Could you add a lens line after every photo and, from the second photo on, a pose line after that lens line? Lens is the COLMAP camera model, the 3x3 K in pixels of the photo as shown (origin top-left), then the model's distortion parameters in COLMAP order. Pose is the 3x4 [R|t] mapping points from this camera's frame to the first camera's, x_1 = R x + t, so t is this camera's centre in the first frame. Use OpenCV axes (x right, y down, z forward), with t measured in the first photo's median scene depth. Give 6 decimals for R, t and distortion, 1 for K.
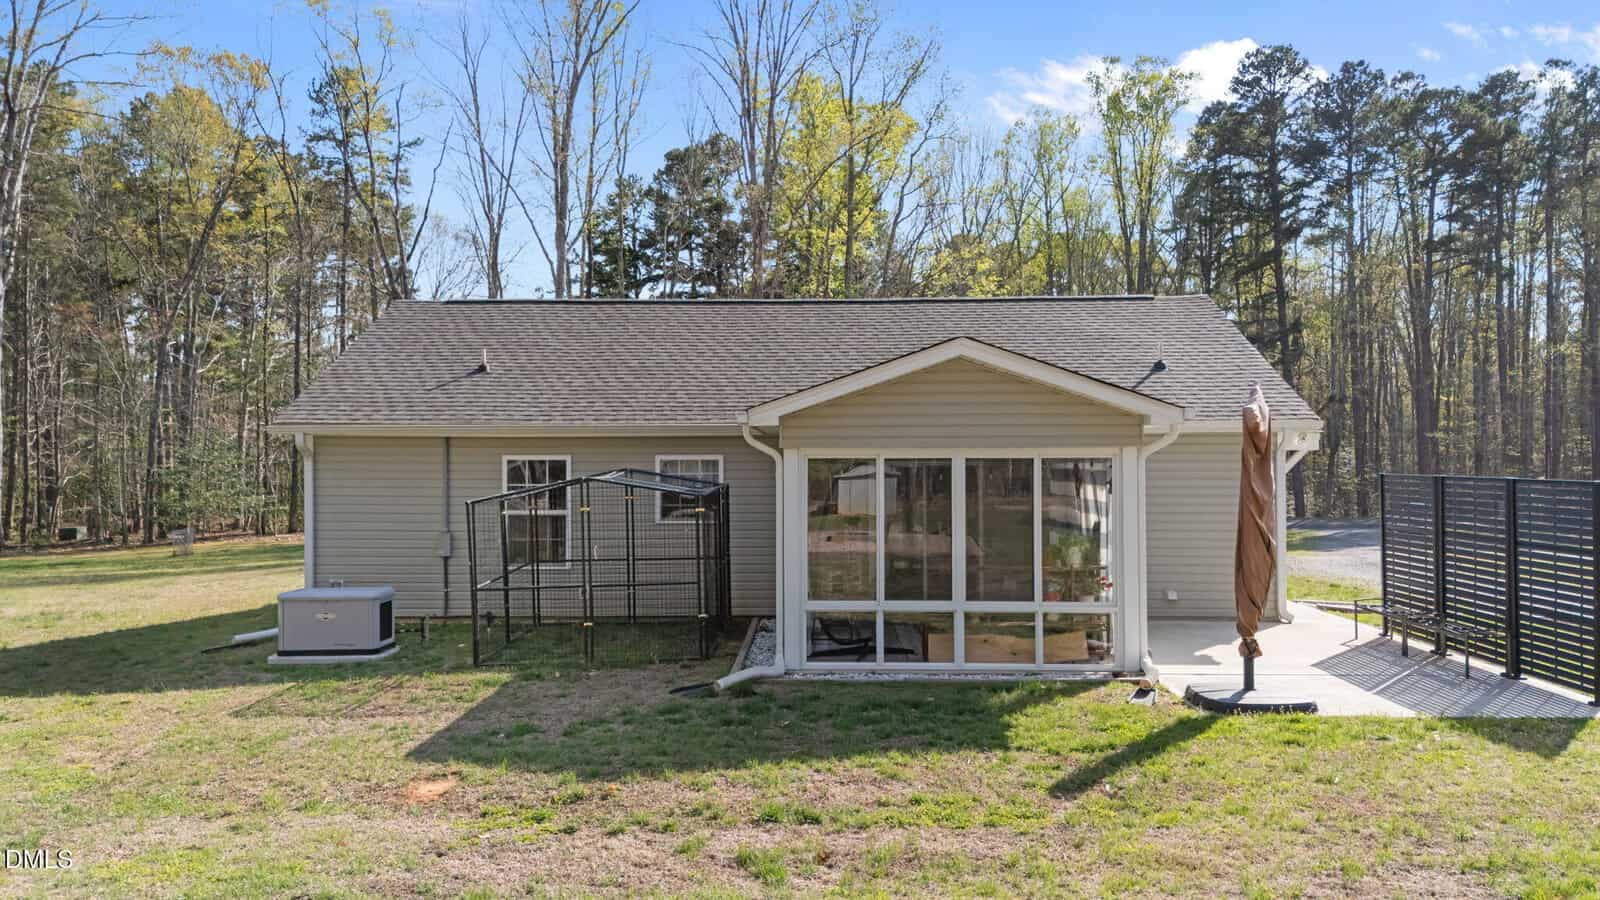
lens RADIAL K [[1201.5, 0, 779.4], [0, 1201.5, 453.8], [0, 0, 1]] dist [0.089741, -0.114405]
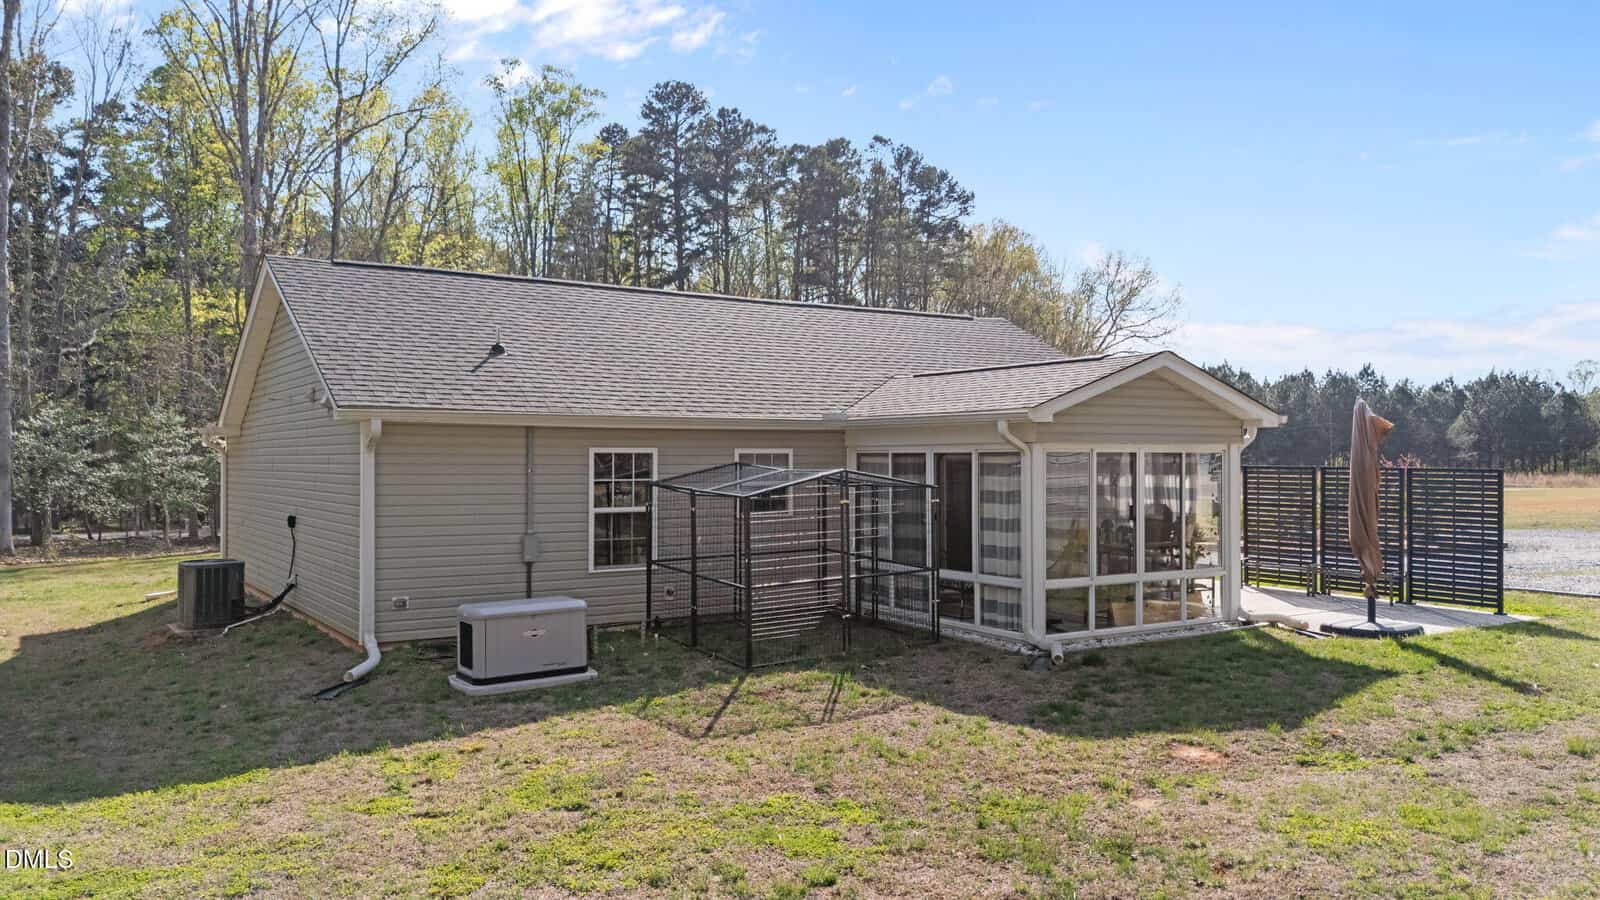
lens RADIAL K [[1201.5, 0, 779.4], [0, 1201.5, 453.8], [0, 0, 1]] dist [0.089741, -0.114405]
pose [[0.822590, 0.002577, 0.568629, -0.626201], [-0.004672, 0.999987, 0.002225, 0.003303], [-0.568616, -0.004487, 0.822591, 0.172671]]
